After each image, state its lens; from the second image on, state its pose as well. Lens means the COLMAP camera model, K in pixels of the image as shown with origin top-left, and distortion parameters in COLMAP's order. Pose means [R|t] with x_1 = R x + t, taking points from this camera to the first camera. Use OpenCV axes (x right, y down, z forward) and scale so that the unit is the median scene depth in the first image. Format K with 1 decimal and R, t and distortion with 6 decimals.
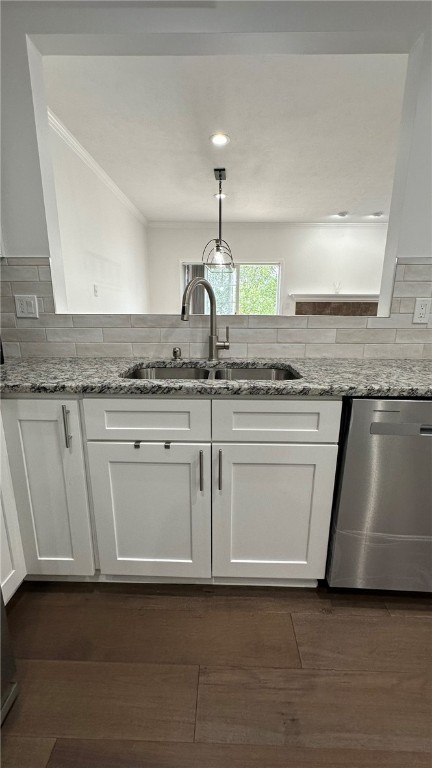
lens RADIAL K [[309.2, 0, 215.9], [0, 309.2, 384.0], [0, 0, 1]] dist [0.000596, 0.001633]
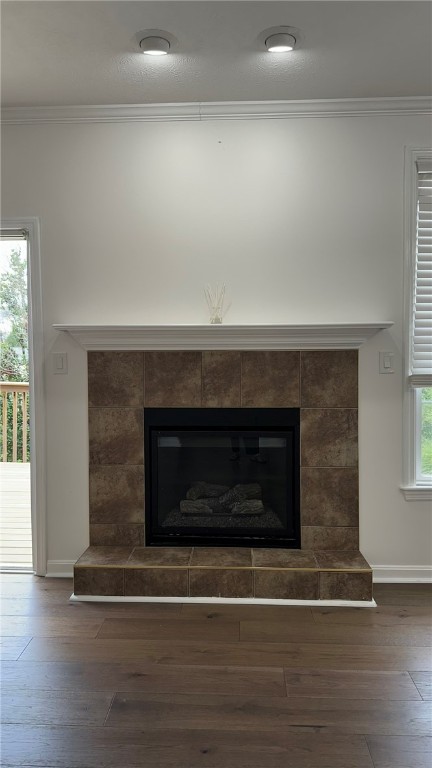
lens RADIAL K [[530.3, 0, 214.5], [0, 530.3, 380.1], [0, 0, 1]] dist [0.077115, -0.006203]
pose [[0.999534, -0.007132, -0.029665, 1.423814], [0.001088, 0.980010, -0.198945, -0.473482], [0.030491, 0.198820, 0.979562, 1.764458]]
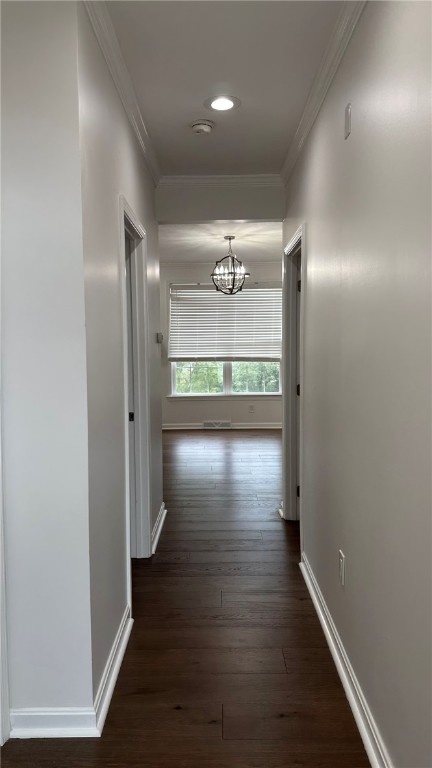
lens RADIAL K [[530.3, 0, 216.7], [0, 530.3, 383.3], [0, 0, 1]] dist [0.077115, -0.006203]
pose [[0.999693, -0.014252, 0.020258, 2.384656], [0.017226, 0.987737, -0.155176, 0.207609], [-0.017797, 0.155477, 0.987679, -1.533613]]
